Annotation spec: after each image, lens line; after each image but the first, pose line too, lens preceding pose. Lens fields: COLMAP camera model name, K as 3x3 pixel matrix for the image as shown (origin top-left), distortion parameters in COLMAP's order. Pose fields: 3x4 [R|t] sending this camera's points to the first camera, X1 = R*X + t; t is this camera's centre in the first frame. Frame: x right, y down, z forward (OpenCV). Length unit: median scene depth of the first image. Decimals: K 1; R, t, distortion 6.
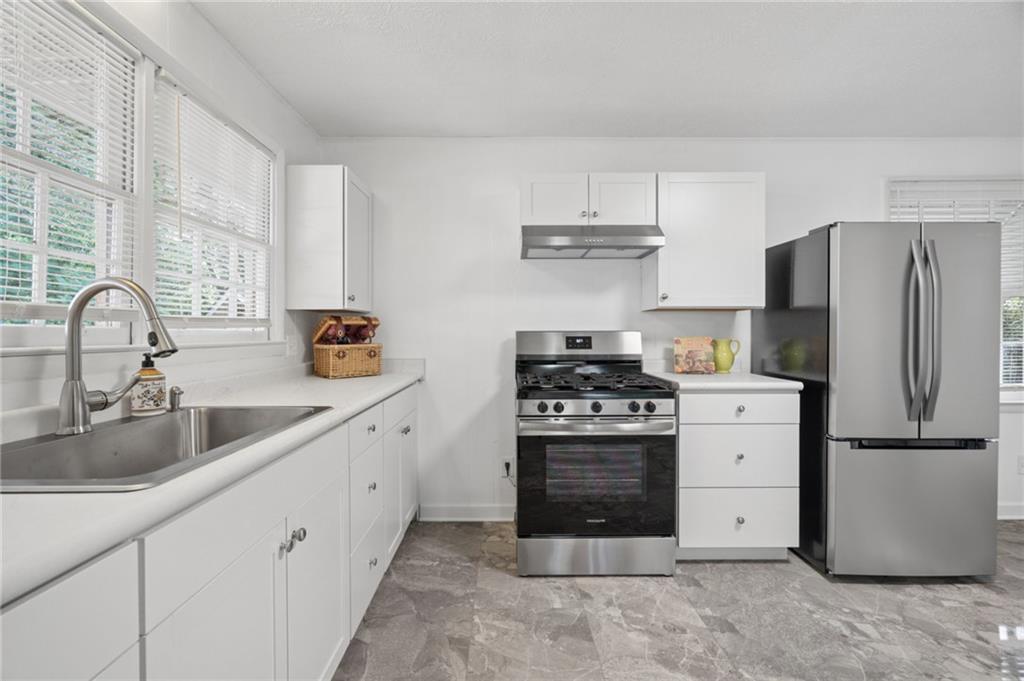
lens RADIAL K [[465.3, 0, 511.8], [0, 465.3, 333.6], [0, 0, 1]] dist [0.000083, 0.000325]
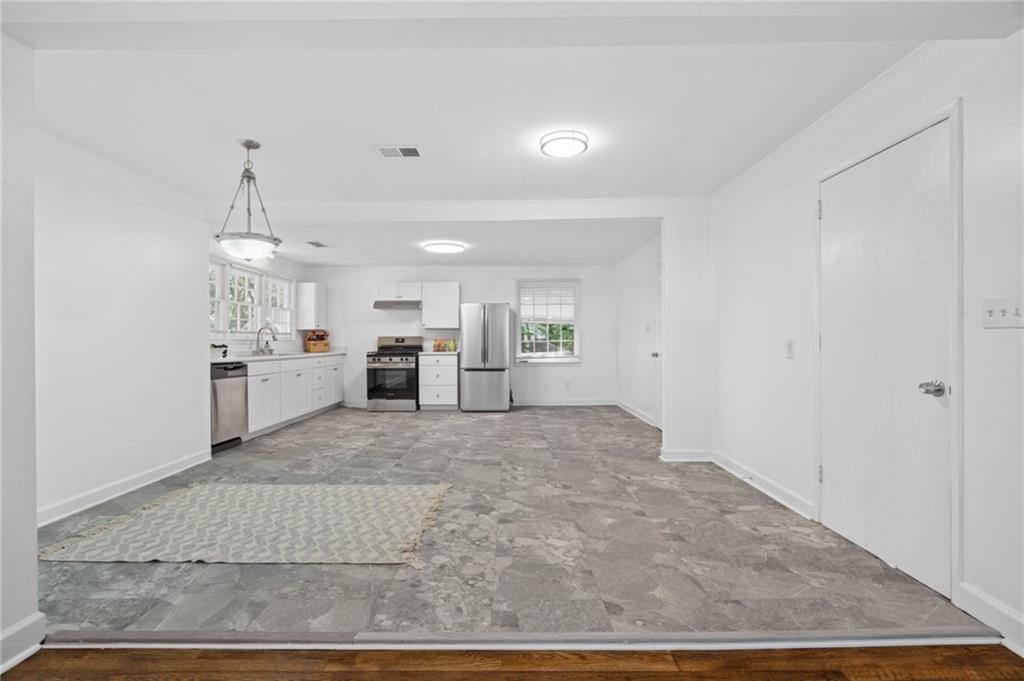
lens RADIAL K [[464.0, 0, 512.0], [0, 464.0, 340.5], [0, 0, 1]] dist [0.001050, 0.000065]
pose [[0.999931, -0.003401, -0.011205, 1.025232], [0.003357, 0.999987, -0.003887, 0.038067], [0.011219, 0.003850, 0.999930, -2.160168]]
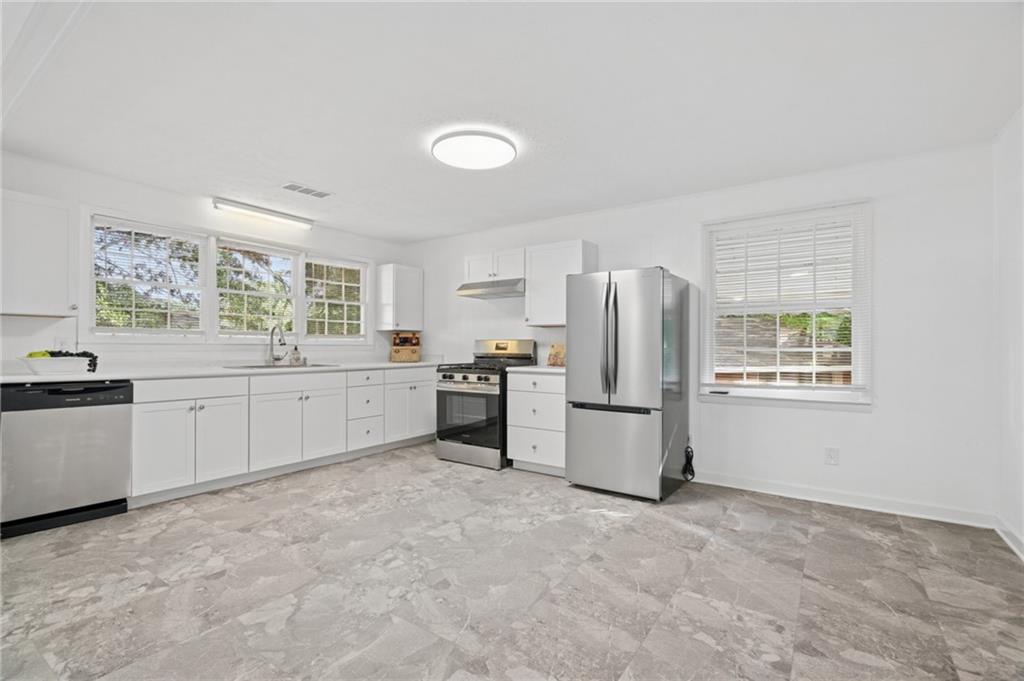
lens RADIAL K [[473.7, 0, 512.0], [0, 473.7, 340.5], [0, 0, 1]] dist [0.000891, 0.000210]
pose [[0.816953, -0.002215, -0.576700, 1.439036], [-0.006284, 0.999899, -0.012743, 0.022853], [0.576670, 0.014034, 0.816856, -0.510445]]
